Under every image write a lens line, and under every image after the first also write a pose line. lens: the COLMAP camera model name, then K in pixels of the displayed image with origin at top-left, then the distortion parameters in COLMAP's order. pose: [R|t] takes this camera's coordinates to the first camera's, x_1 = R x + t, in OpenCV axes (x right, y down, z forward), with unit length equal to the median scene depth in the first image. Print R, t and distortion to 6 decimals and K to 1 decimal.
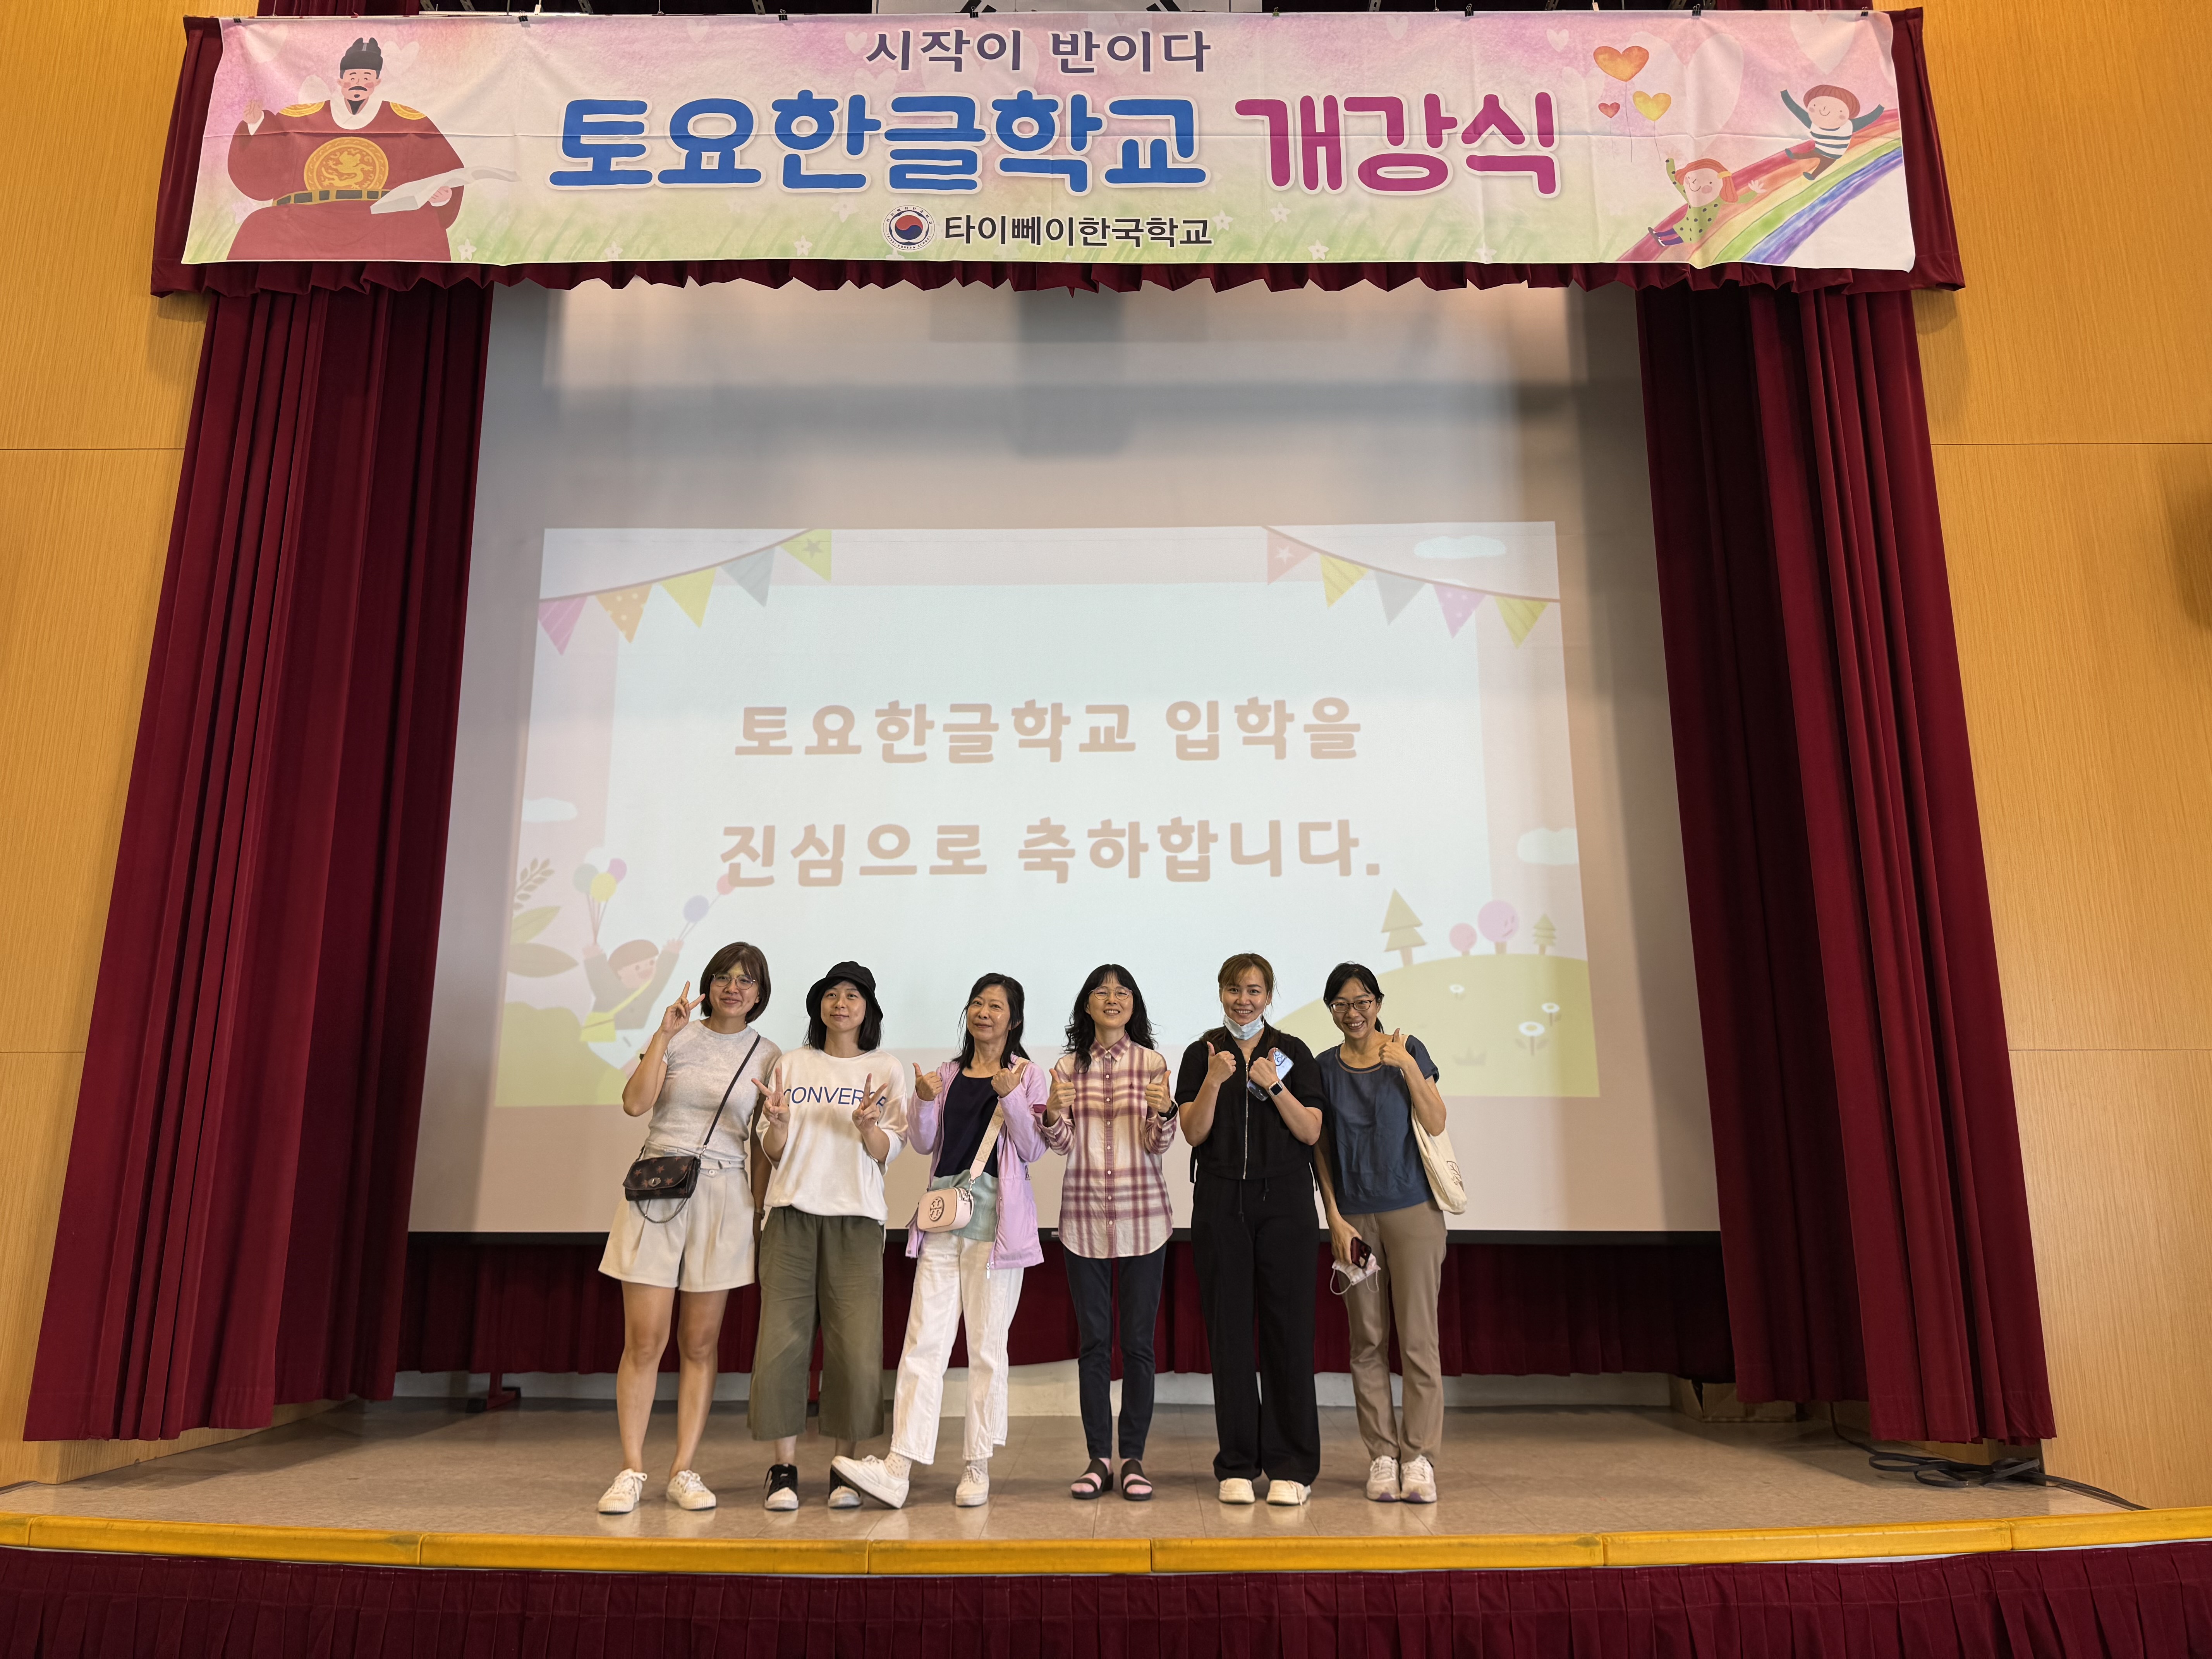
lens RADIAL K [[1534.9, 0, 1105.9], [0, 1534.9, 854.6], [0, 0, 1]] dist [-0.005143, -0.009289]
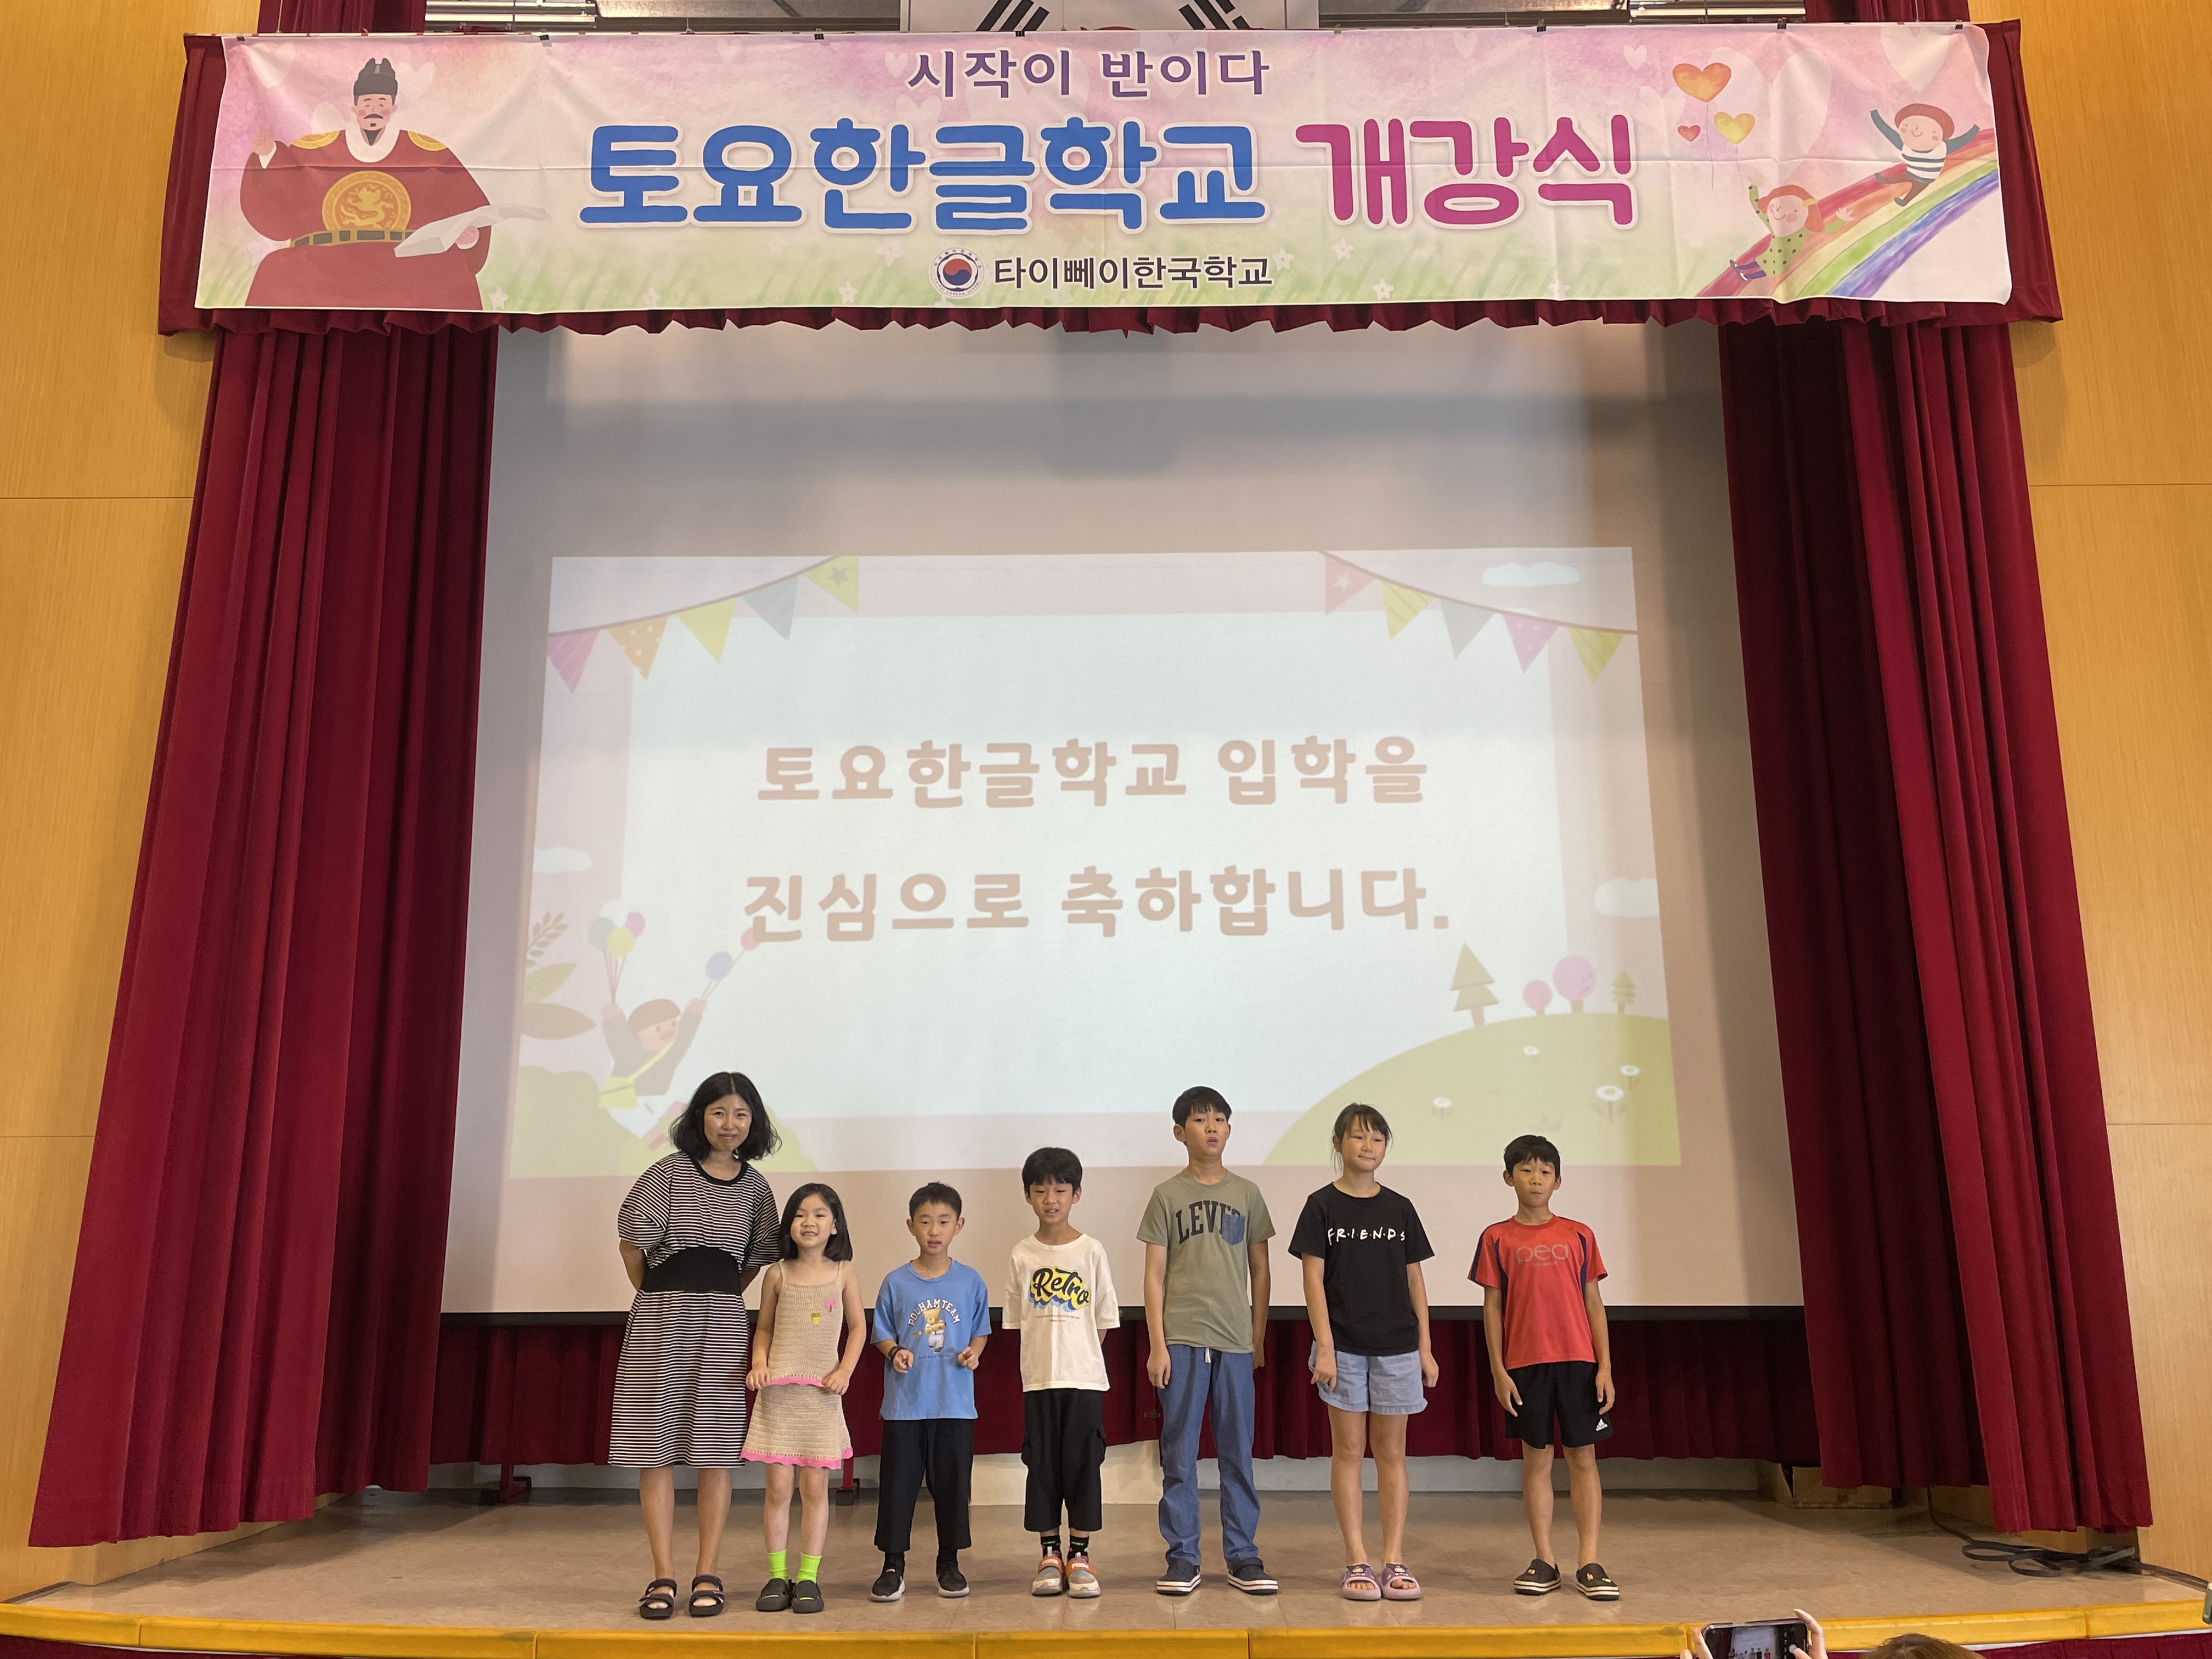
lens RADIAL K [[1863.2, 0, 1093.6], [0, 1863.2, 817.9], [0, 0, 1]] dist [0.048844, -0.074429]
pose [[0.999984, -0.004958, -0.002558, -0.040252], [0.004957, 0.999988, -0.000585, -0.061528], [0.002561, 0.000572, 0.999997, -0.166647]]
